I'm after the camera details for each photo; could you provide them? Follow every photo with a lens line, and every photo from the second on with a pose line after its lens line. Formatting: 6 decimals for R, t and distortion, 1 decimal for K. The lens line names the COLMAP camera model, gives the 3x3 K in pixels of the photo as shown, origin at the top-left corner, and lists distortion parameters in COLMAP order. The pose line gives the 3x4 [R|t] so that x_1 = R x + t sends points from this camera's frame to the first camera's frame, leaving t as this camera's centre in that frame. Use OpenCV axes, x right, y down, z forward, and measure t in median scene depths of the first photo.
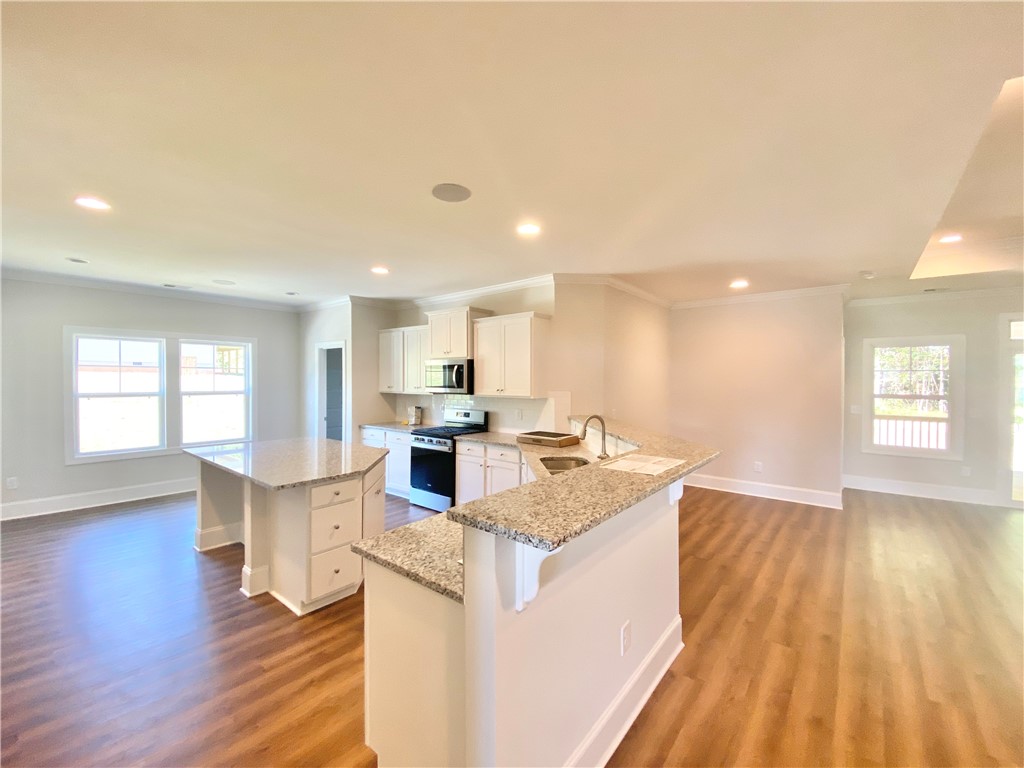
lens RADIAL K [[416.9, 0, 512.0], [0, 416.9, 384.0], [0, 0, 1]] dist [0.030147, -0.023826]
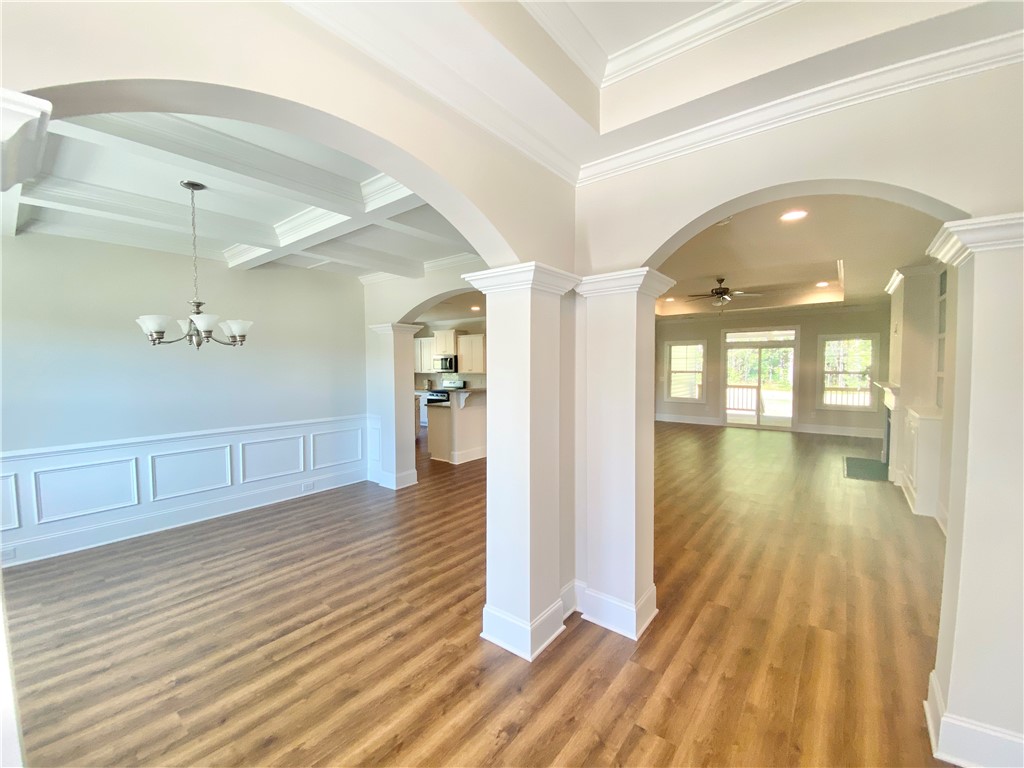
lens RADIAL K [[416.9, 0, 512.0], [0, 416.9, 384.0], [0, 0, 1]] dist [0.030147, -0.023826]
pose [[0.999889, -0.010239, 0.010788, 0.145523], [0.009862, 0.999358, 0.034431, 0.013572], [-0.011134, -0.034321, 0.999349, -1.005637]]
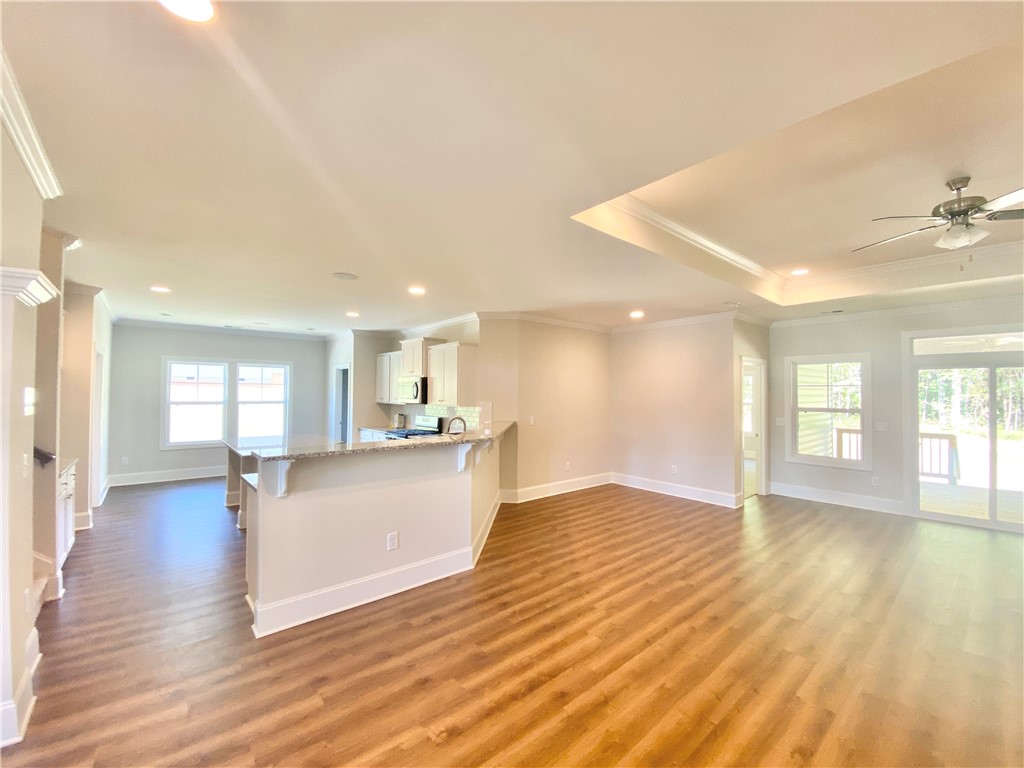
lens RADIAL K [[416.9, 0, 512.0], [0, 416.9, 384.0], [0, 0, 1]] dist [0.030147, -0.023826]
pose [[0.984362, -0.000873, -0.176157, 0.379809], [-0.005142, 0.999419, -0.033686, 0.004464], [0.176084, 0.034065, 0.983786, -0.226474]]
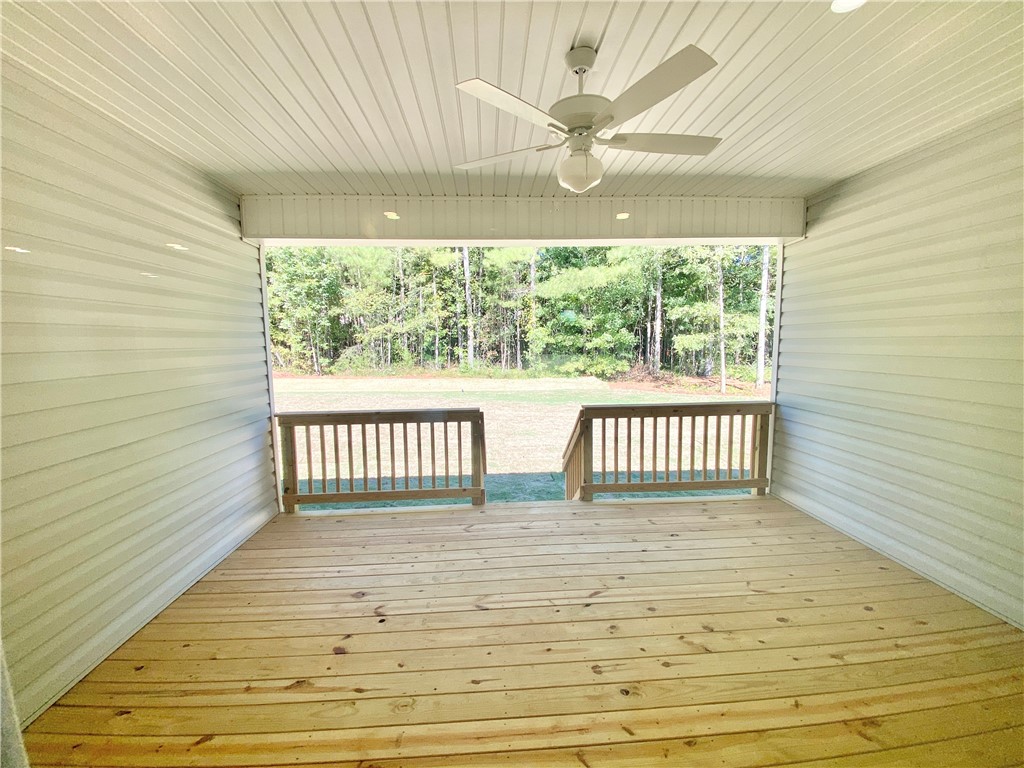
lens RADIAL K [[416.9, 0, 512.0], [0, 416.9, 384.0], [0, 0, 1]] dist [0.030147, -0.023826]
pose [[0.737088, -0.081806, 0.670827, 1.223348], [0.025115, 0.995276, 0.093776, 0.011948], [-0.675329, -0.052273, 0.735661, 0.952262]]
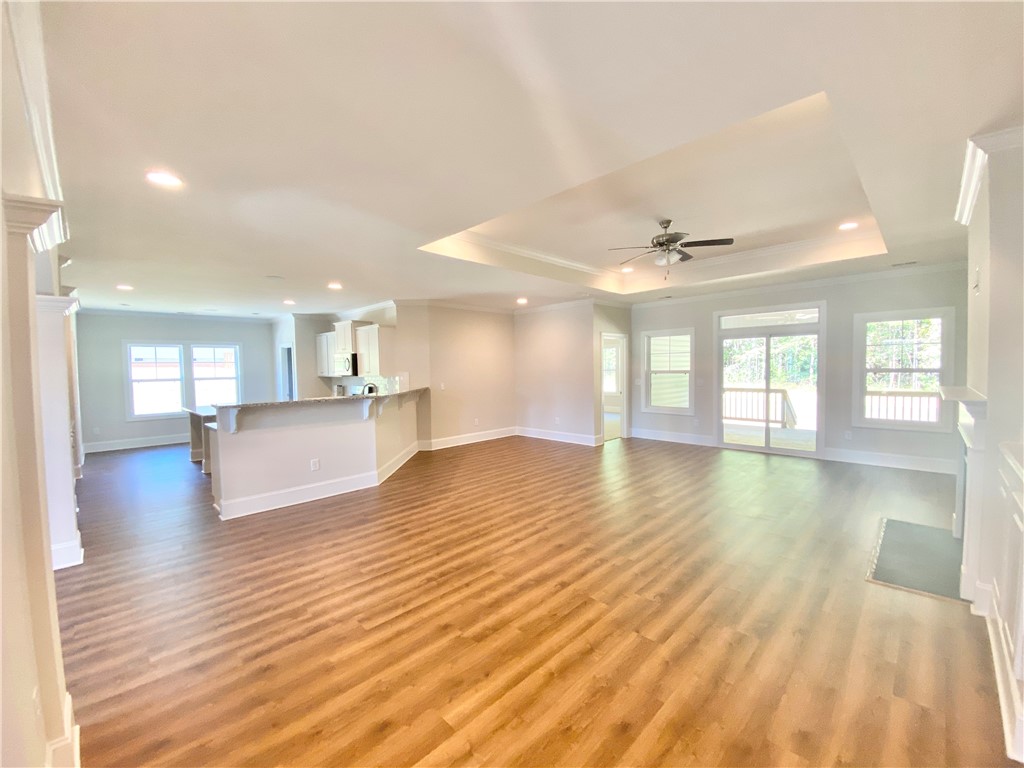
lens RADIAL K [[416.9, 0, 512.0], [0, 416.9, 384.0], [0, 0, 1]] dist [0.030147, -0.023826]
pose [[0.994906, -0.017956, -0.099195, 0.620811], [0.020820, 0.999394, 0.027906, 0.023679], [0.098633, -0.029829, 0.994677, -0.507290]]
